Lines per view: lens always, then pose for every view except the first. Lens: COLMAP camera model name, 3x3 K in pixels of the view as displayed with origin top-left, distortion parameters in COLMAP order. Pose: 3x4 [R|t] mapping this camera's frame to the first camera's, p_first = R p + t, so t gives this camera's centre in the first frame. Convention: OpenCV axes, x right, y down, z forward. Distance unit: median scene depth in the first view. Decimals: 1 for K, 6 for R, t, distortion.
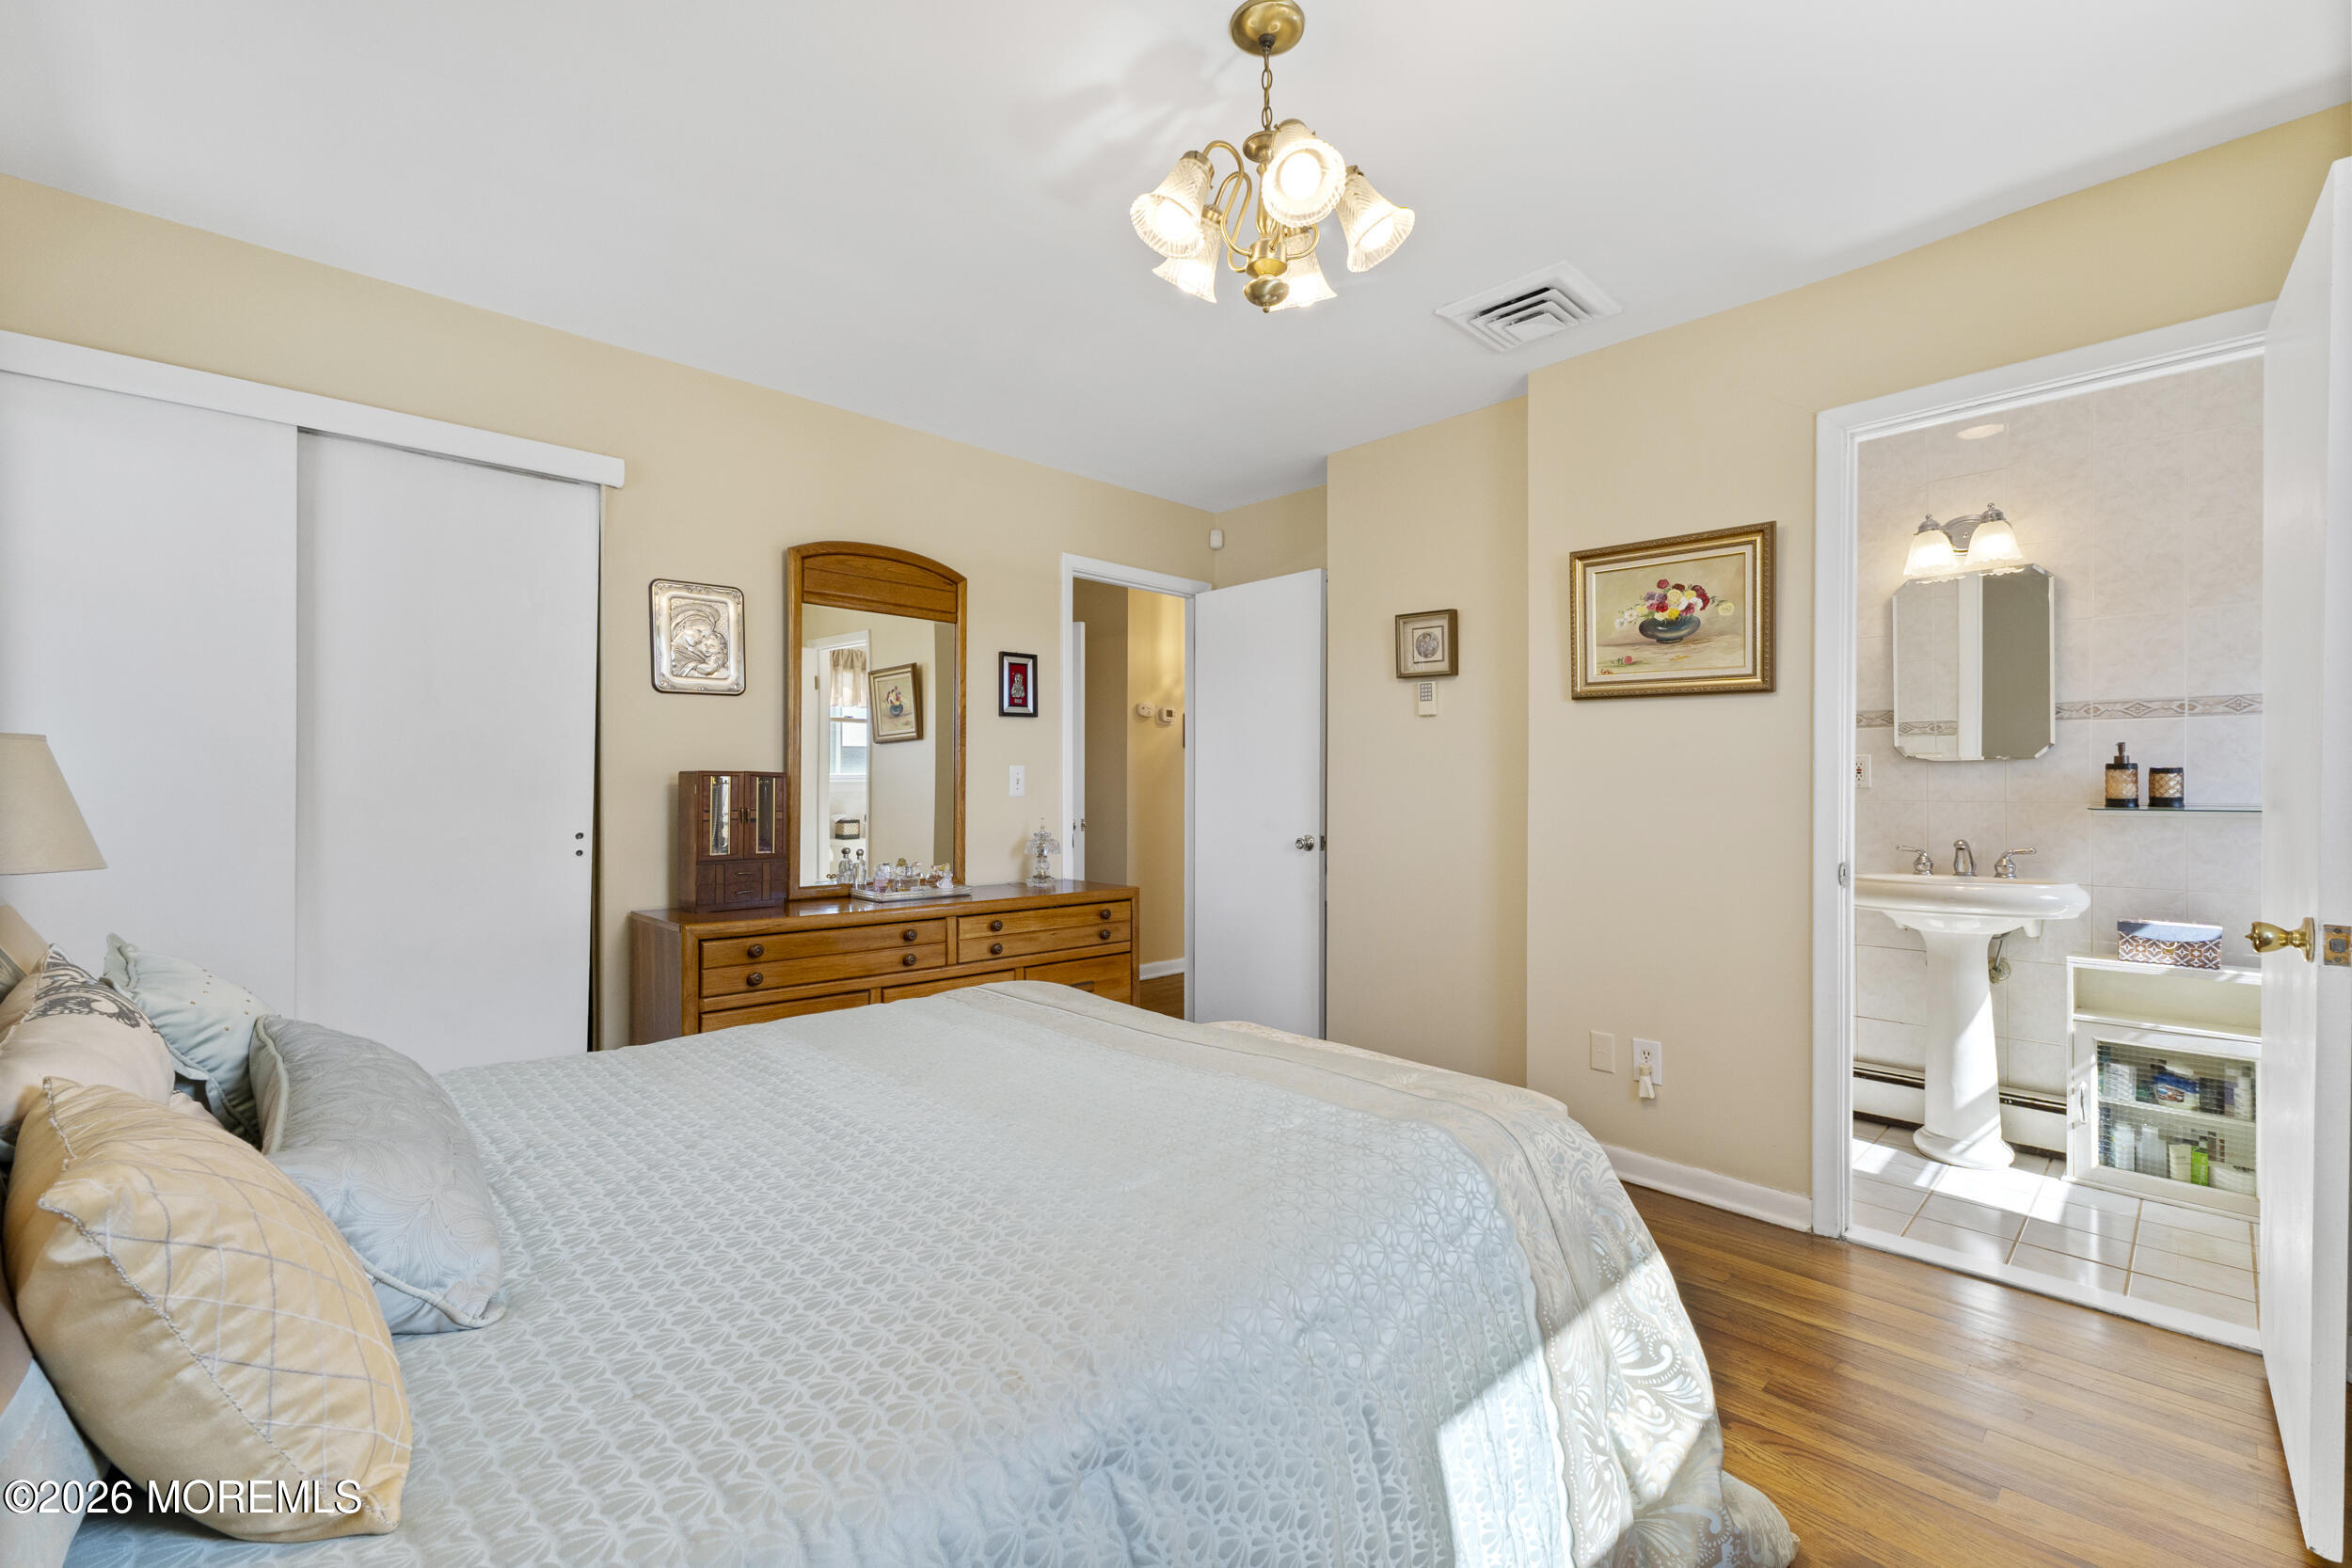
lens RADIAL K [[995.7, 0, 1180.7], [0, 995.7, 781.9], [0, 0, 1]] dist [0.007664, 0.000167]
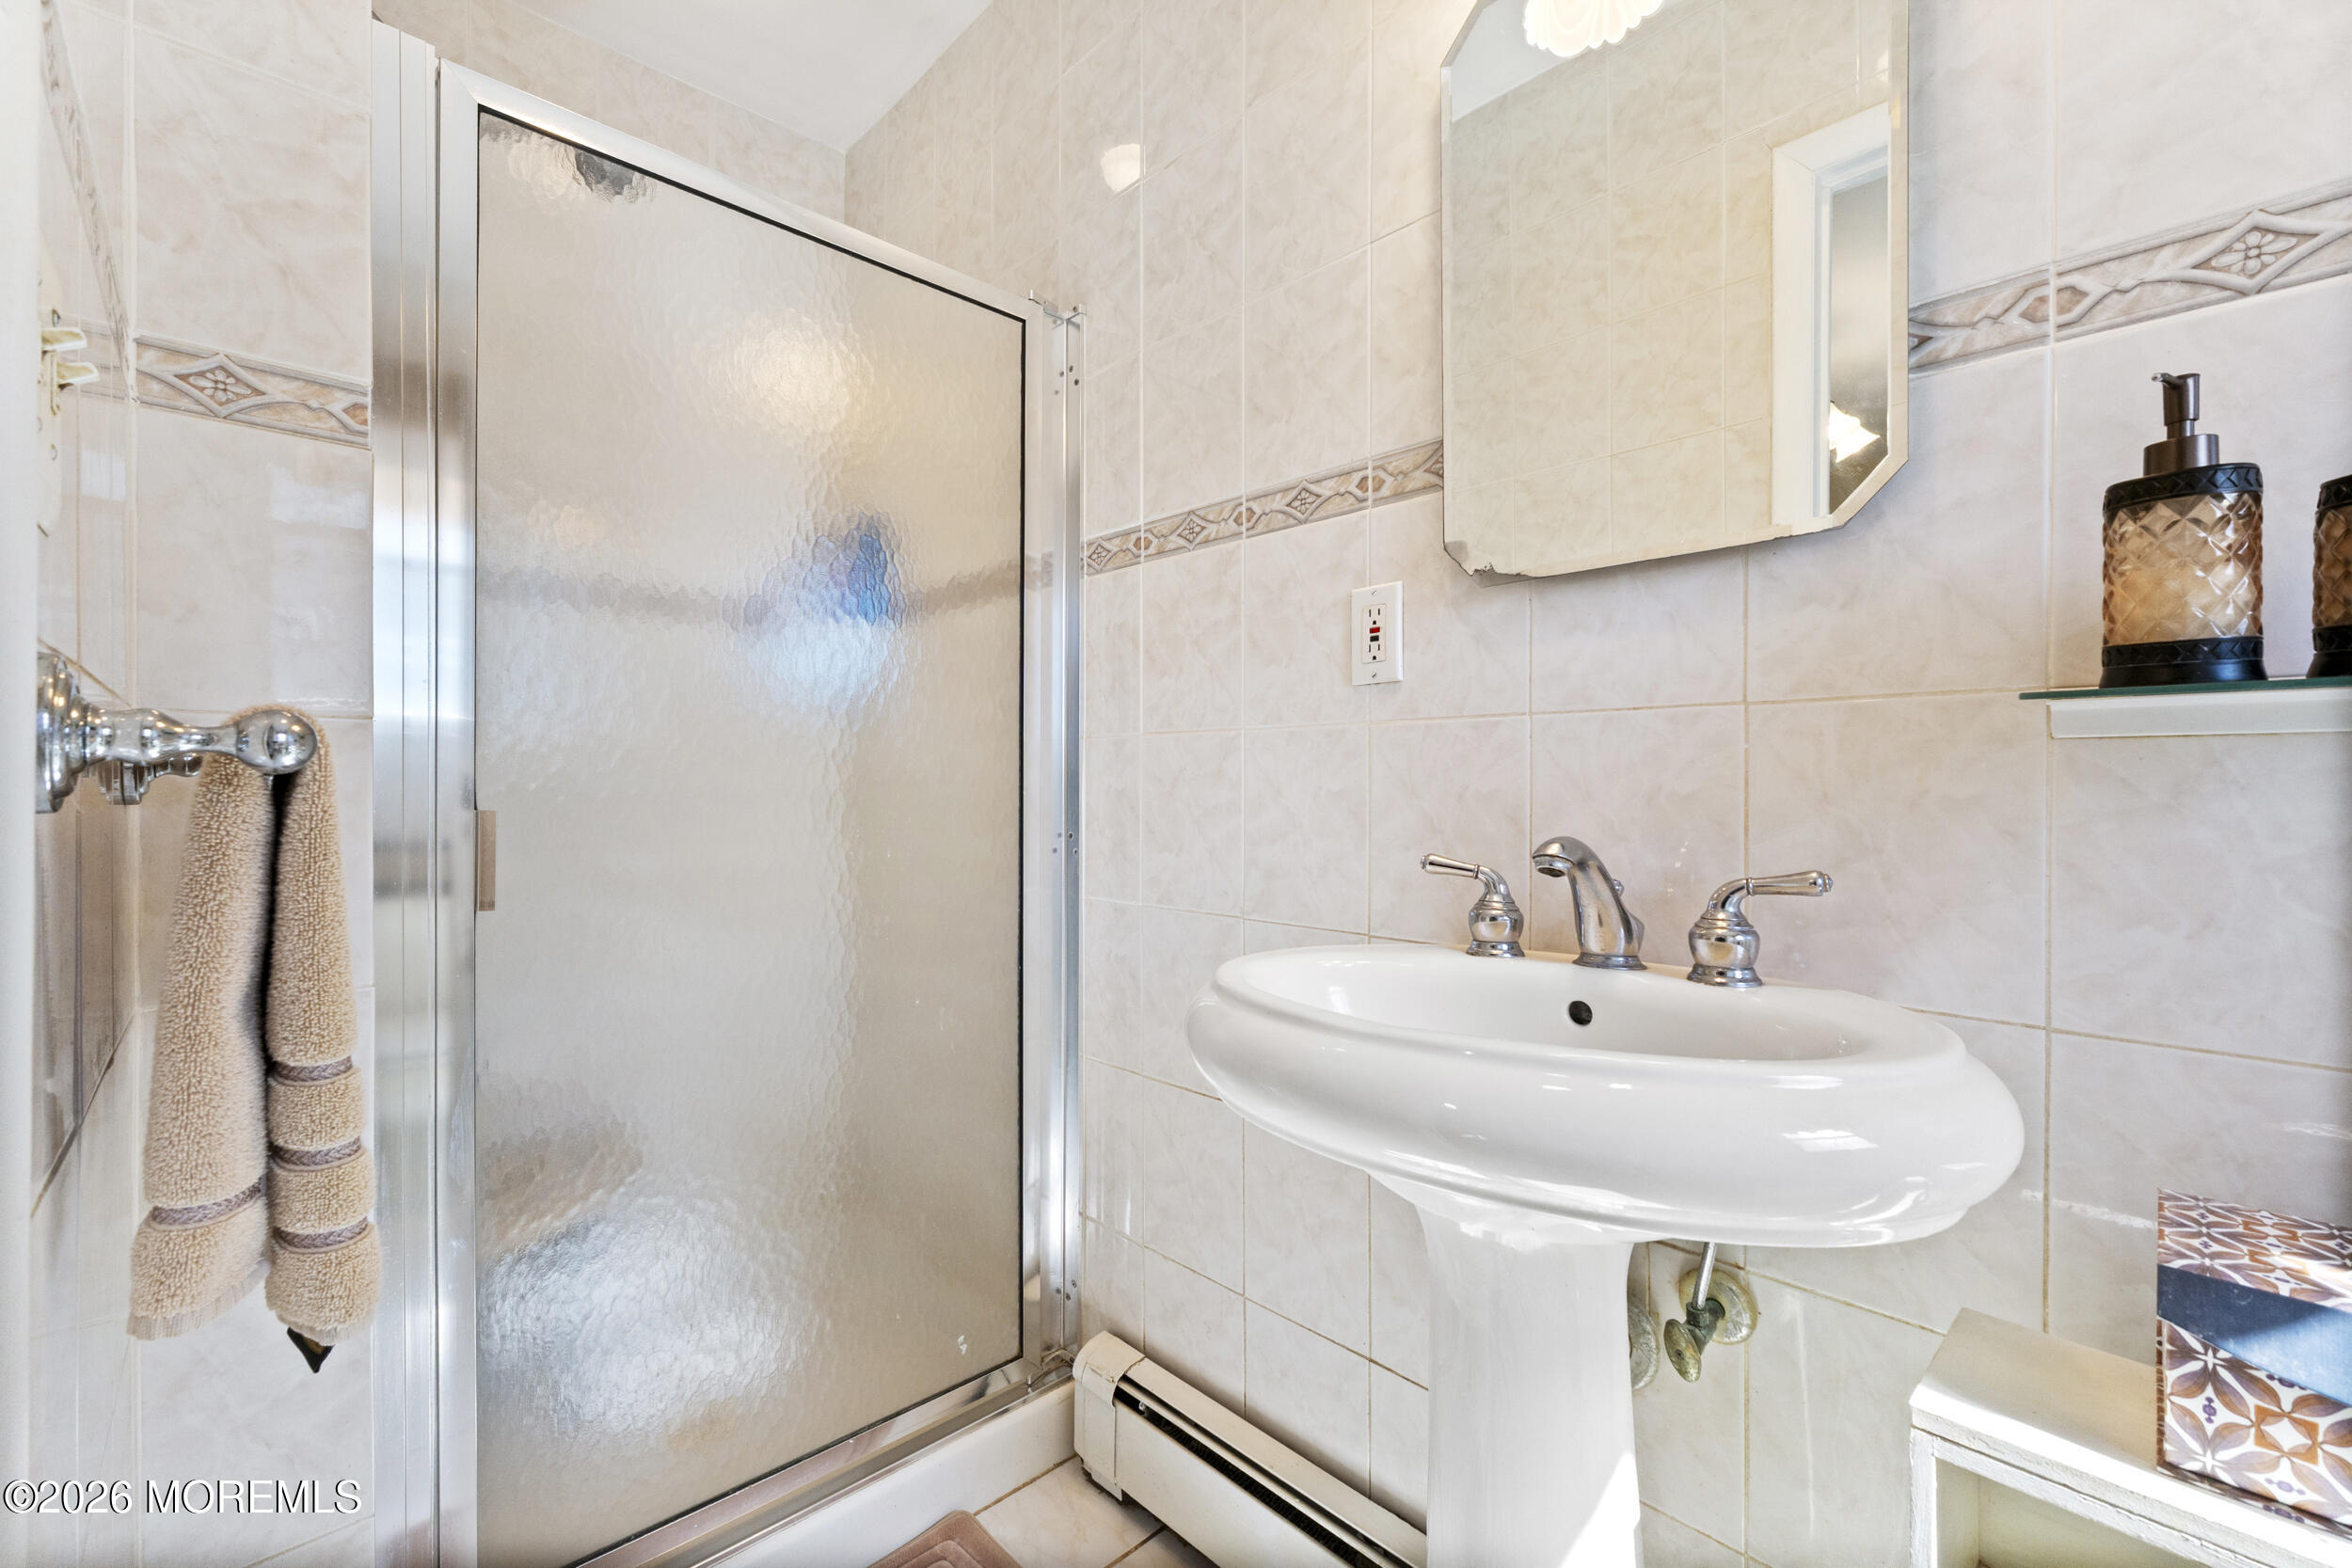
lens RADIAL K [[1007.7, 0, 1176.0], [0, 1007.7, 784.0], [0, 0, 1]] dist [0.000983, 0.000099]
pose [[0.999900, 0.001330, -0.014077, 0.729082], [-0.001267, 0.999989, 0.004426, 0.045336], [0.014082, -0.004408, 0.999891, 0.783203]]
